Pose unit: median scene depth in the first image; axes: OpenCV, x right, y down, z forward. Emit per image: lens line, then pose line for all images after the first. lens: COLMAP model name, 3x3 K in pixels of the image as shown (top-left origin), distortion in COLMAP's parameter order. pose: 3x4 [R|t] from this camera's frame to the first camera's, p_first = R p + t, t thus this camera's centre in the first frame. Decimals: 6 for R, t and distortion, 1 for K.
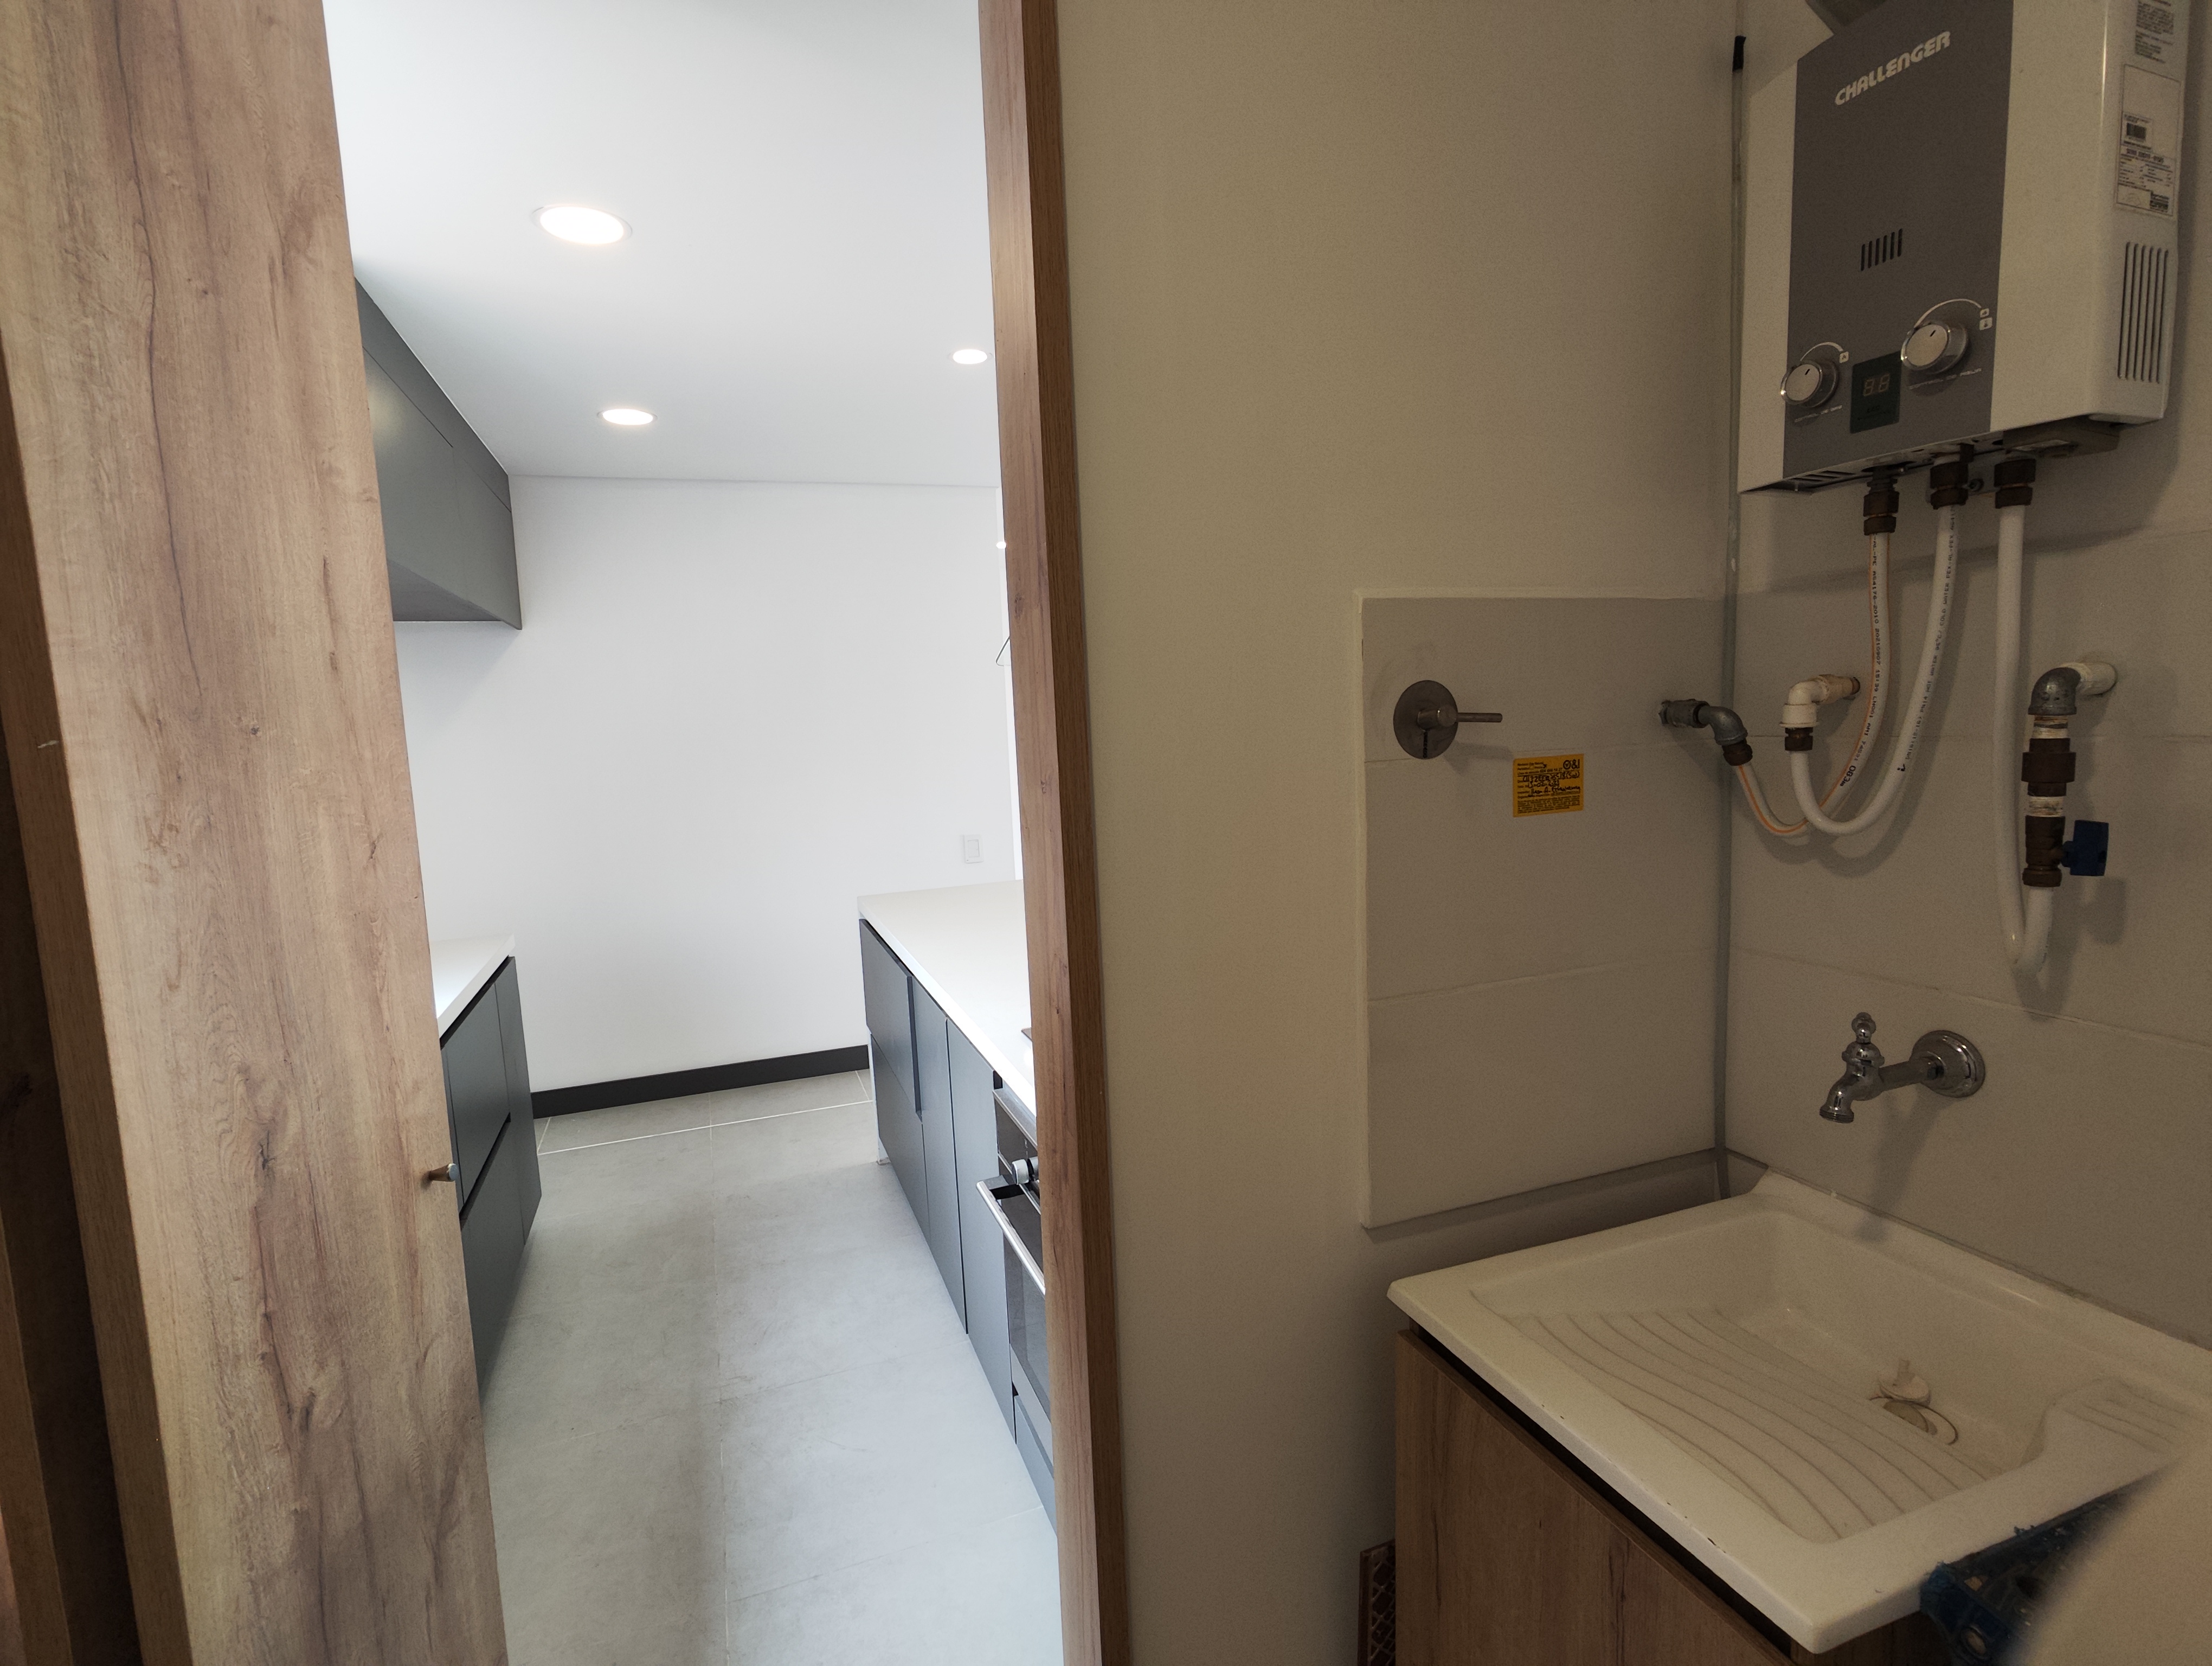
lens RADIAL K [[1088.8, 0, 1106.0], [0, 1088.8, 833.0], [0, 0, 1]] dist [-0.002156, 0.000277]
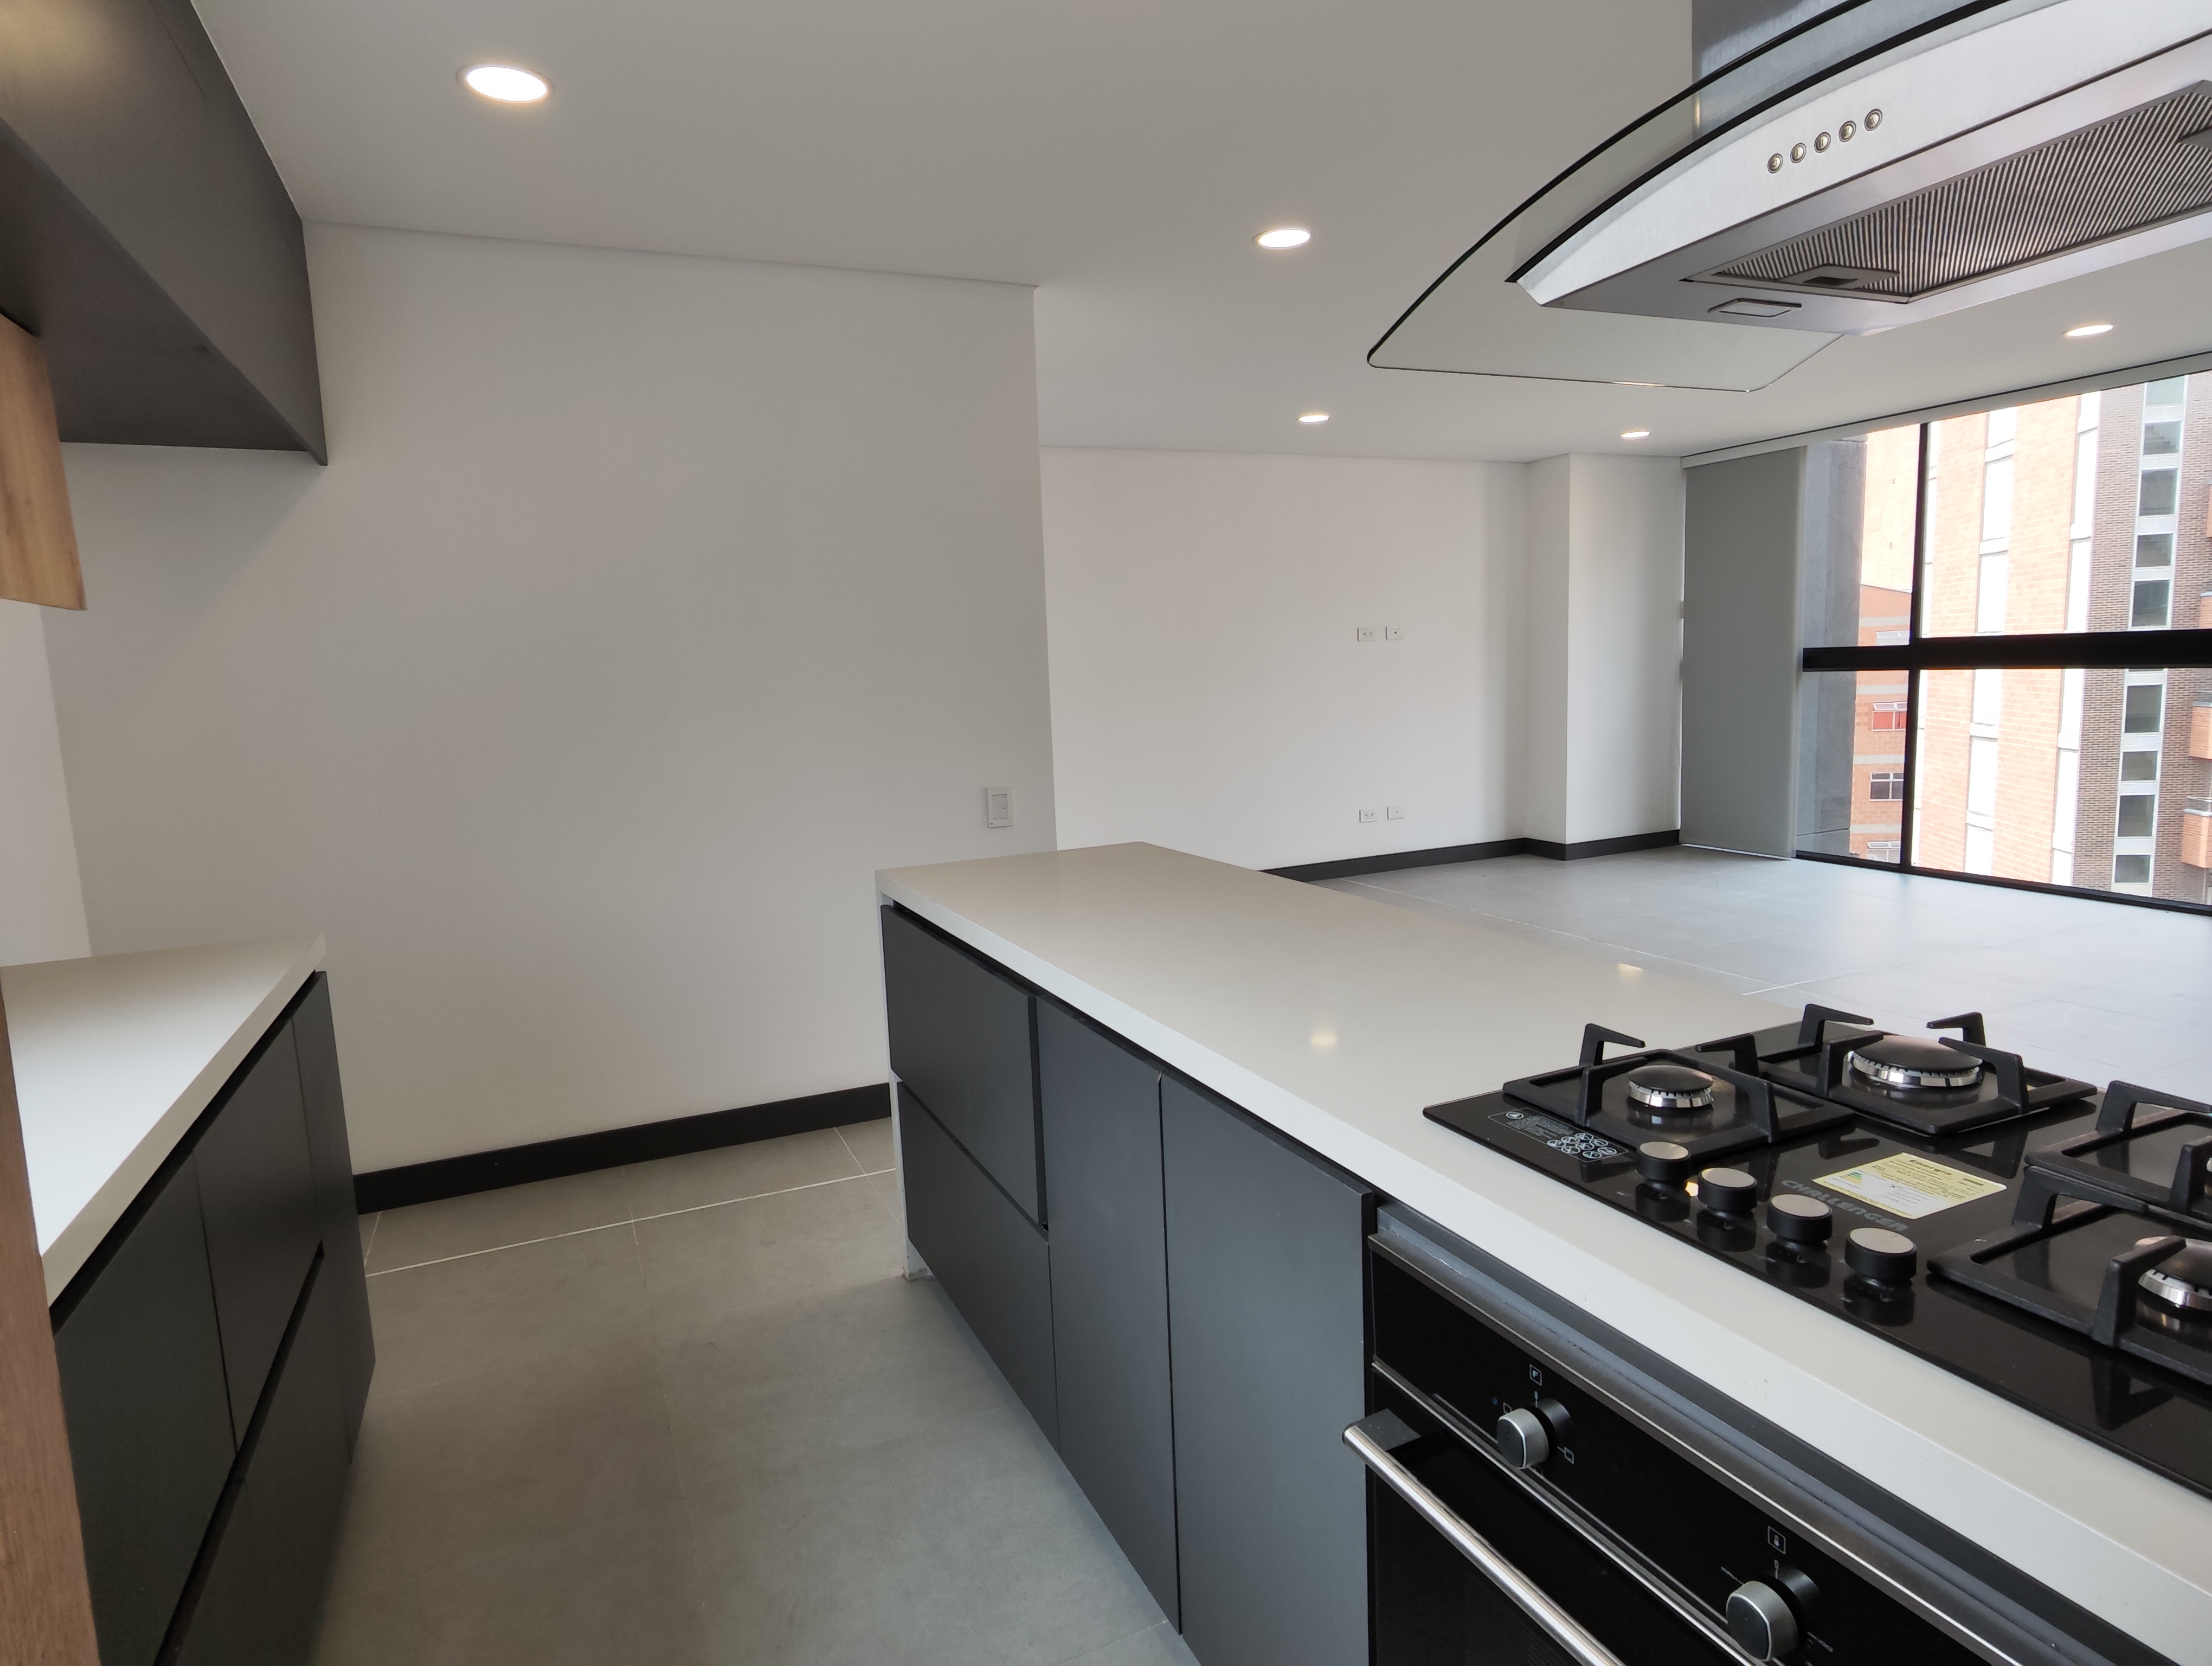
lens RADIAL K [[1254.2, 0, 1102.6], [0, 1254.2, 826.1], [0, 0, 1]] dist [-0.004848, 0.006322]
pose [[0.998093, -0.009439, 0.060996, -0.136471], [0.009007, 0.999932, 0.007362, 0.027165], [-0.061061, -0.006798, 0.998111, 0.246117]]
